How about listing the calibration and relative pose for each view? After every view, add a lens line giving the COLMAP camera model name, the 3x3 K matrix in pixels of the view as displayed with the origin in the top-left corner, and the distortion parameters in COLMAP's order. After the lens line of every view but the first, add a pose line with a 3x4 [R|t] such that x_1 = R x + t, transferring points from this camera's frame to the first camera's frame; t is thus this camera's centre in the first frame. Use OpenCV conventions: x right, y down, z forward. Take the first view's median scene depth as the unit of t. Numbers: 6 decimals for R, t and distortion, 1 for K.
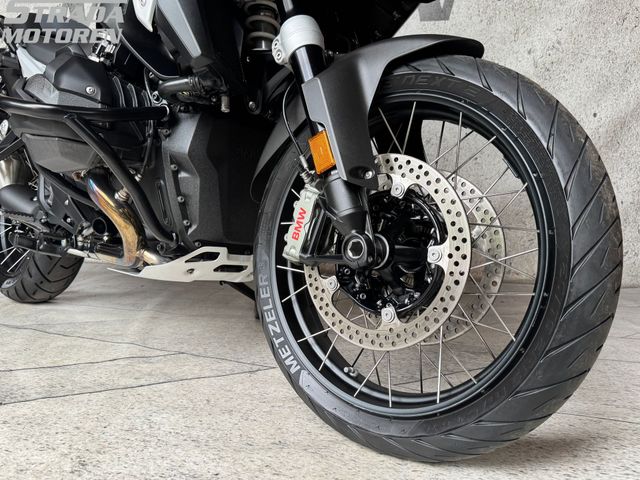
lens RADIAL K [[519.1, 0, 326.6], [0, 519.1, 241.7], [0, 0, 1]] dist [-0.001634, -0.034765]
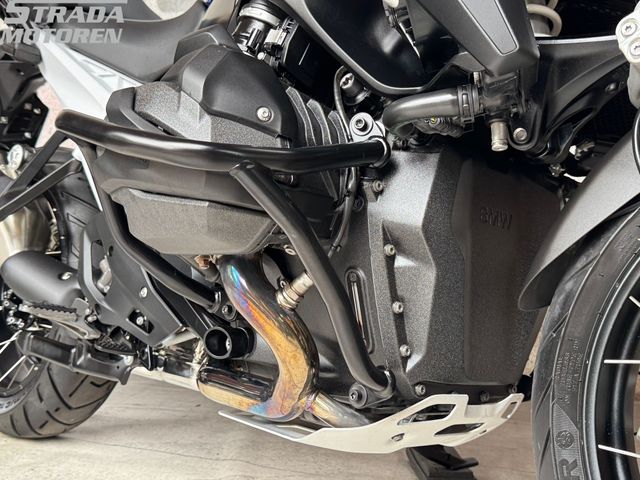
lens RADIAL K [[744.1, 0, 317.6], [0, 744.1, 235.0], [0, 0, 1]] dist [0.047742, 0.000000]
pose [[0.998062, 0.007785, -0.061739, -0.318523], [-0.012737, 0.996695, -0.080224, -0.094506], [0.060910, 0.080855, 0.994863, 0.213383]]
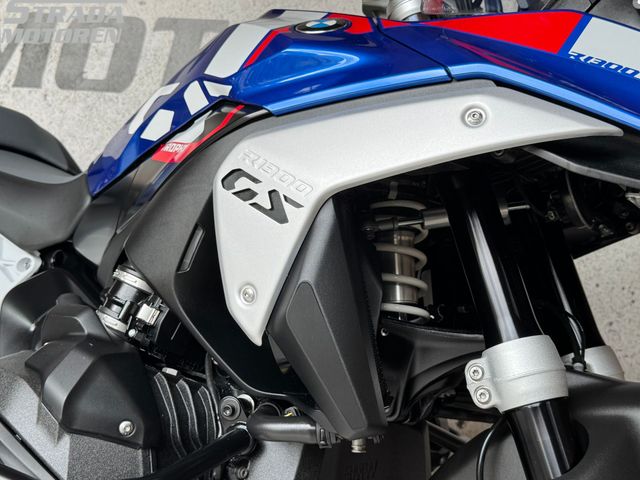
lens RADIAL K [[744.1, 0, 317.7], [0, 744.1, 238.7], [0, 0, 1]] dist [0.047742, 0.000000]
pose [[0.997333, 0.052018, 0.051198, -0.278174], [-0.048997, 0.997078, -0.058603, -0.411692], [-0.054097, 0.055938, 0.996968, 0.175178]]
